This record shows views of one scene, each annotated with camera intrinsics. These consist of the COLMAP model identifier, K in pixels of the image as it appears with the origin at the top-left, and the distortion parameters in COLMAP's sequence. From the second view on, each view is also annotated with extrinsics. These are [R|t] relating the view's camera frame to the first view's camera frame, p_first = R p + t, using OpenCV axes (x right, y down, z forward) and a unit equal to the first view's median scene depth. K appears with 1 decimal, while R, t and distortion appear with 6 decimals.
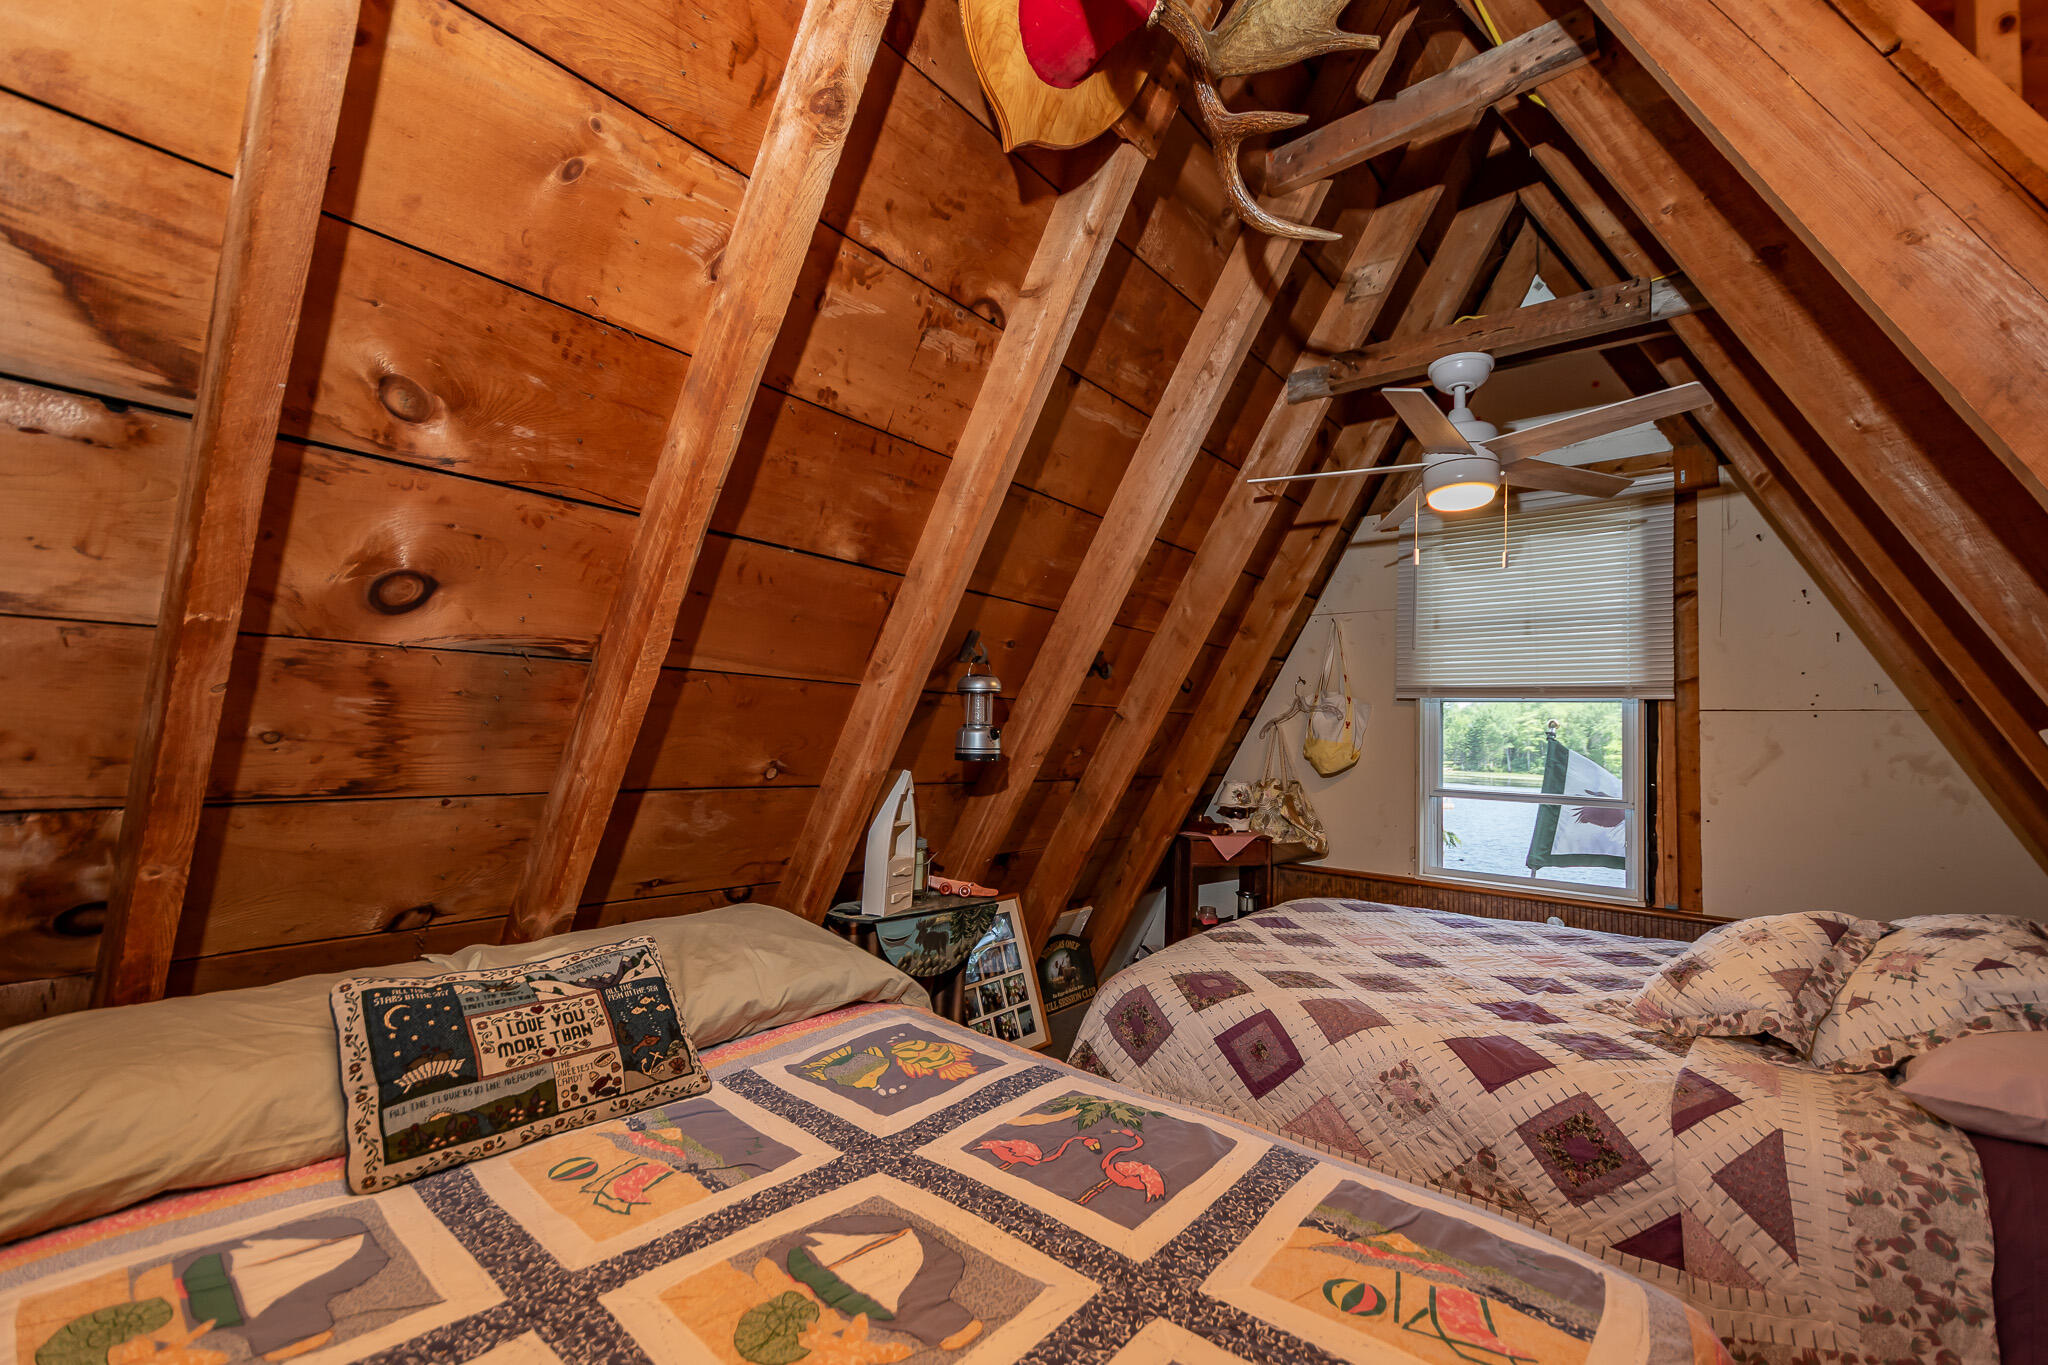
lens RADIAL K [[851.9, 0, 1024.0], [0, 851.9, 682.5], [0, 0, 1]] dist [-0.025672, 0.000658]
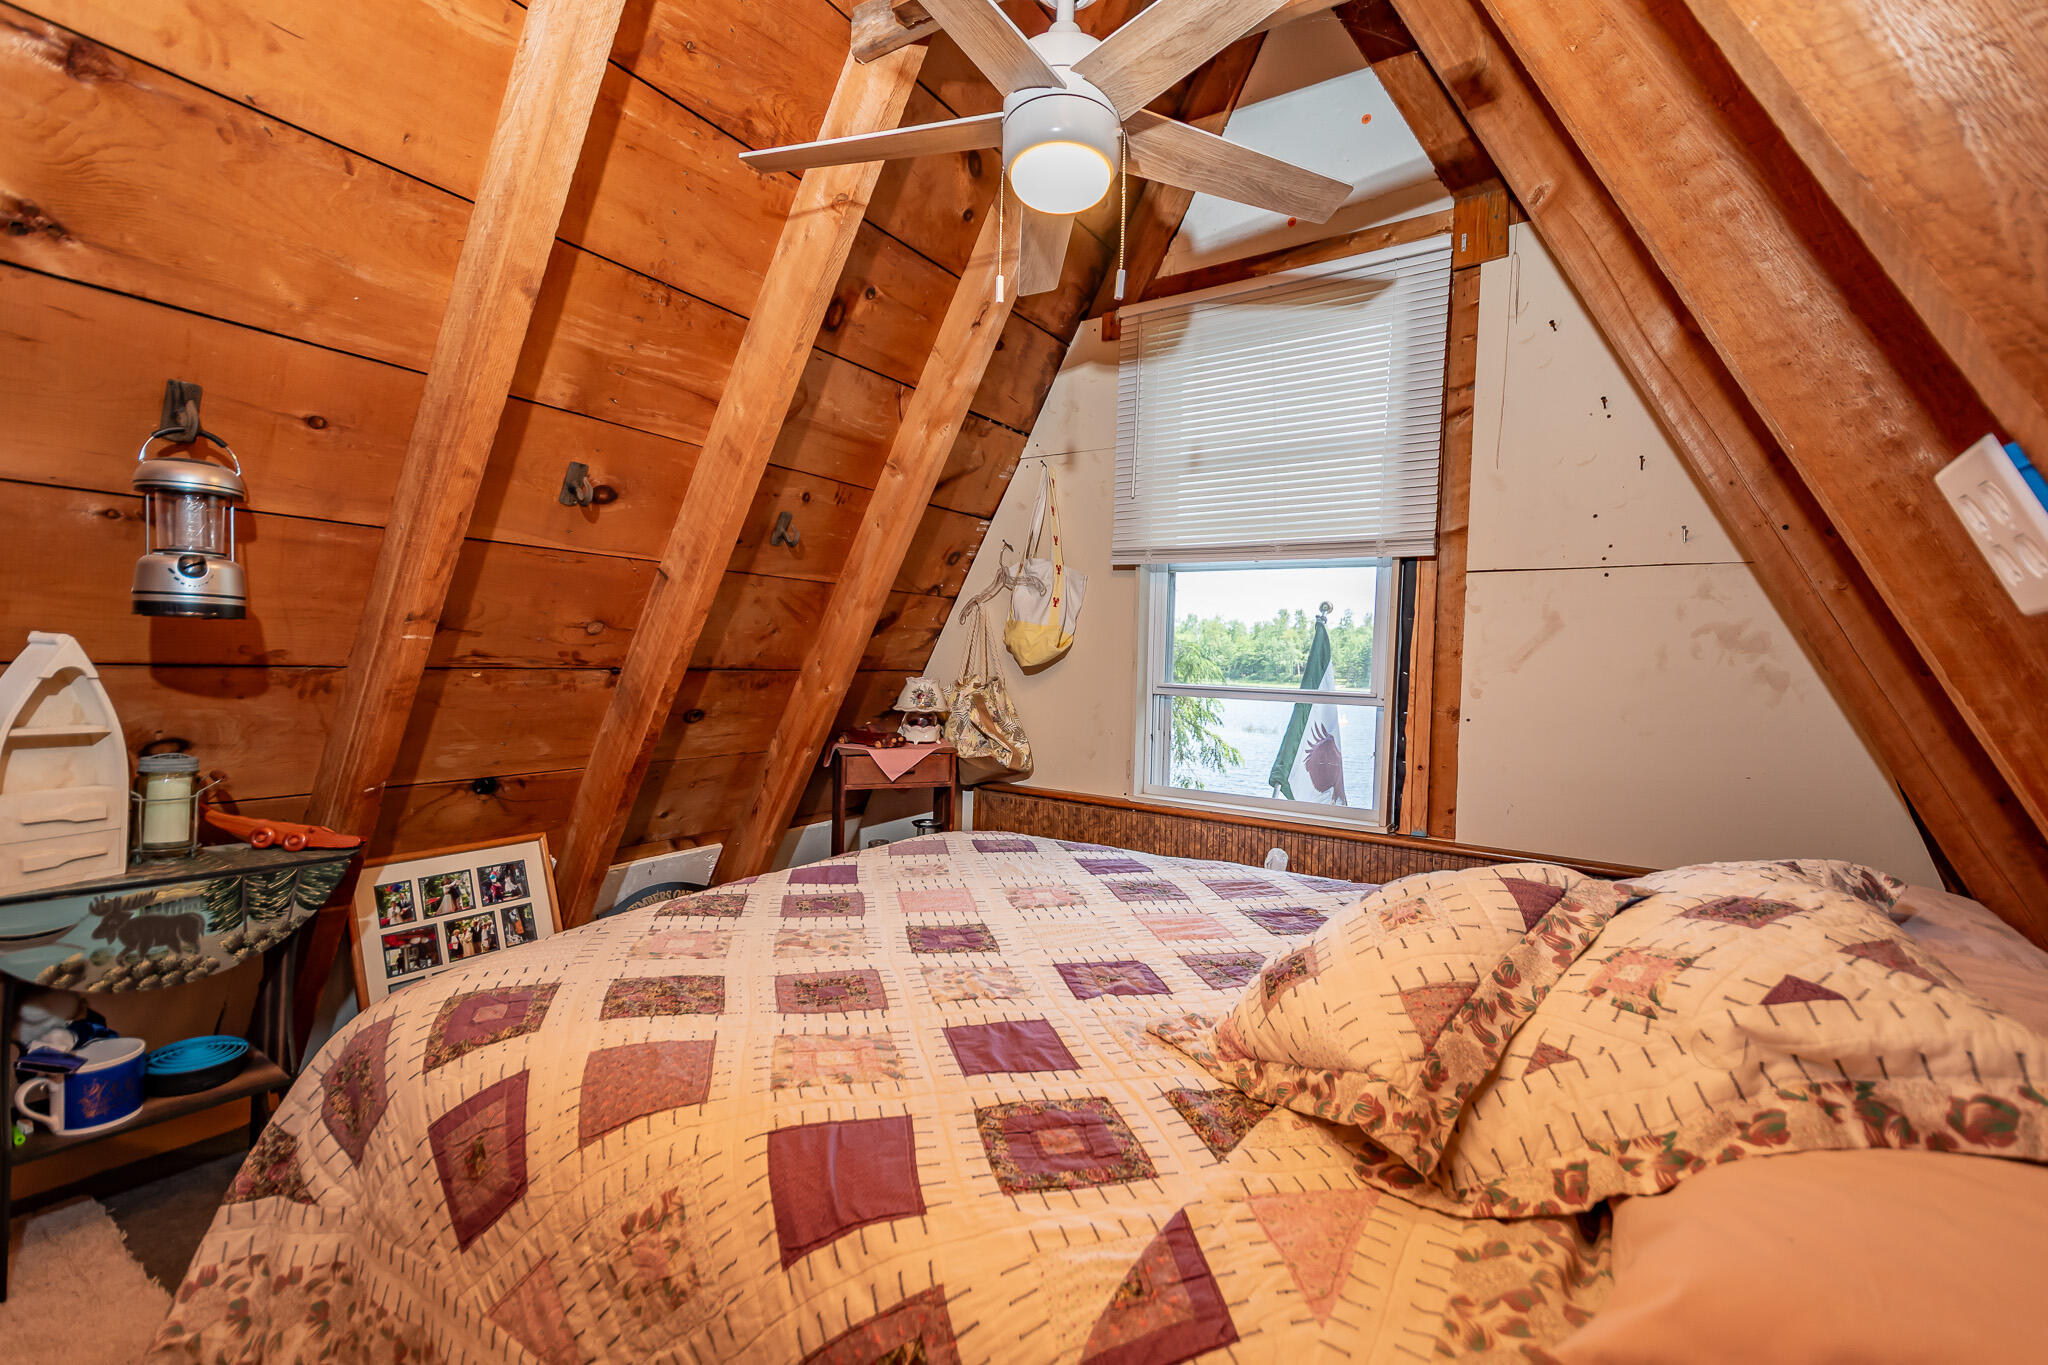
lens RADIAL K [[858.1, 0, 1047.7], [0, 858.1, 684.2], [0, 0, 1]] dist [0.002851, -0.011786]
pose [[0.991427, -0.005241, 0.130560, 0.425509], [-0.007226, 0.995467, 0.094836, 0.078130], [-0.130465, -0.094966, 0.986894, 0.364703]]
